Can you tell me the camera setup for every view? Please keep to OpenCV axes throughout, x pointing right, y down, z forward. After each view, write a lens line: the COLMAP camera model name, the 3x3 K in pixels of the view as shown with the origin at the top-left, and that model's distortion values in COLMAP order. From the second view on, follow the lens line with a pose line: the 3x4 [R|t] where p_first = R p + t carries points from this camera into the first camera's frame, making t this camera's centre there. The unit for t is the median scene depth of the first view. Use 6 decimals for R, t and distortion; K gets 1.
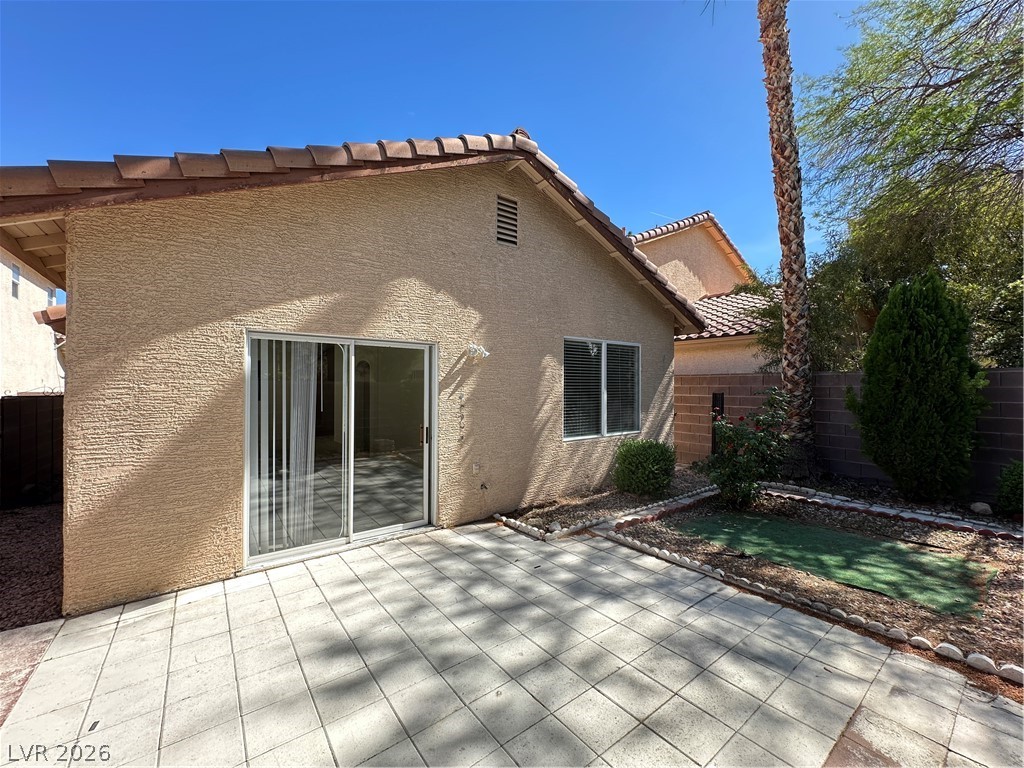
lens RADIAL K [[409.7, 0, 512.0], [0, 409.7, 384.0], [0, 0, 1]] dist [0.000263, -0.000080]
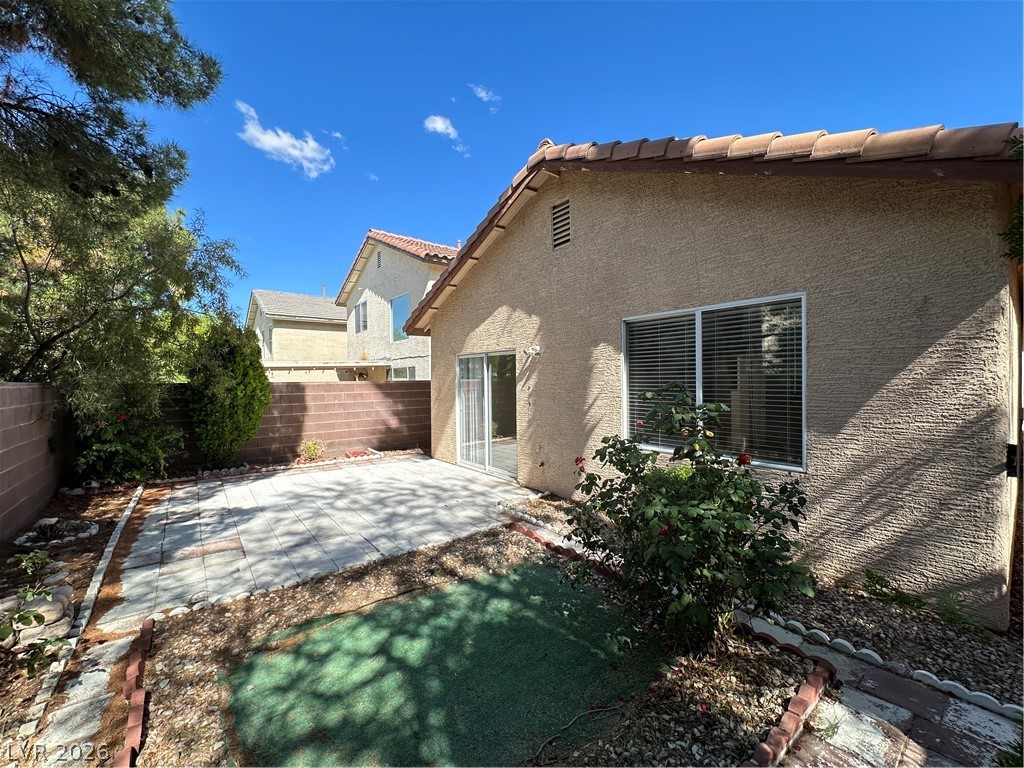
lens RADIAL K [[409.7, 0, 512.0], [0, 409.7, 384.0], [0, 0, 1]] dist [0.000263, -0.000080]
pose [[0.018400, 0.008811, -0.999792, 1.124481], [0.008087, 0.999927, 0.008961, 0.005834], [0.999798, -0.008250, 0.018328, 0.908184]]
